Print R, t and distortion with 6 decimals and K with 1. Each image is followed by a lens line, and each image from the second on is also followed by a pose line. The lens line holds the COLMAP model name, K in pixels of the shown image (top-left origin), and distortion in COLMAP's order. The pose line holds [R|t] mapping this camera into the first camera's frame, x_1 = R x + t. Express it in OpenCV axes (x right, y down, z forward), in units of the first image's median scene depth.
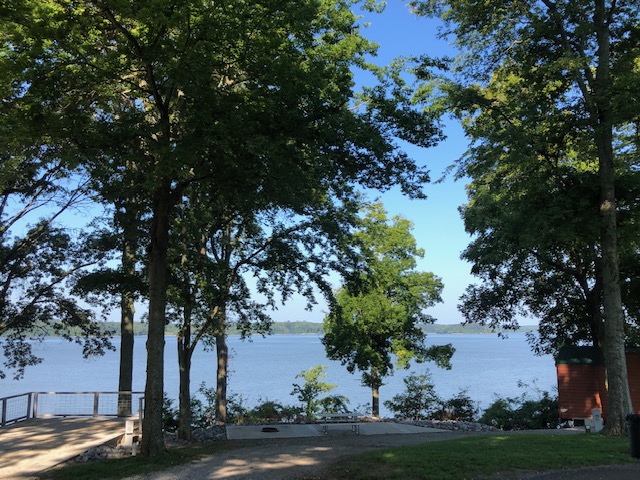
lens RADIAL K [[641.6, 0, 320.0], [0, 641.6, 240.0], [0, 0, 1]] dist [0.005406, 0.011184]
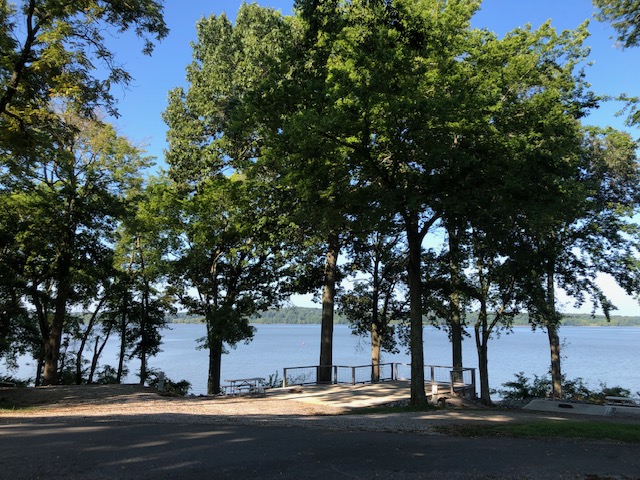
lens RADIAL K [[528.0, 0, 320.0], [0, 528.0, 240.0], [0, 0, 1]] dist [0.042966, -0.004971]
pose [[0.759759, -0.095674, -0.643127, 0.178099], [0.091091, 0.995022, -0.040413, -0.012975], [0.643792, -0.027879, 0.764692, -0.045400]]
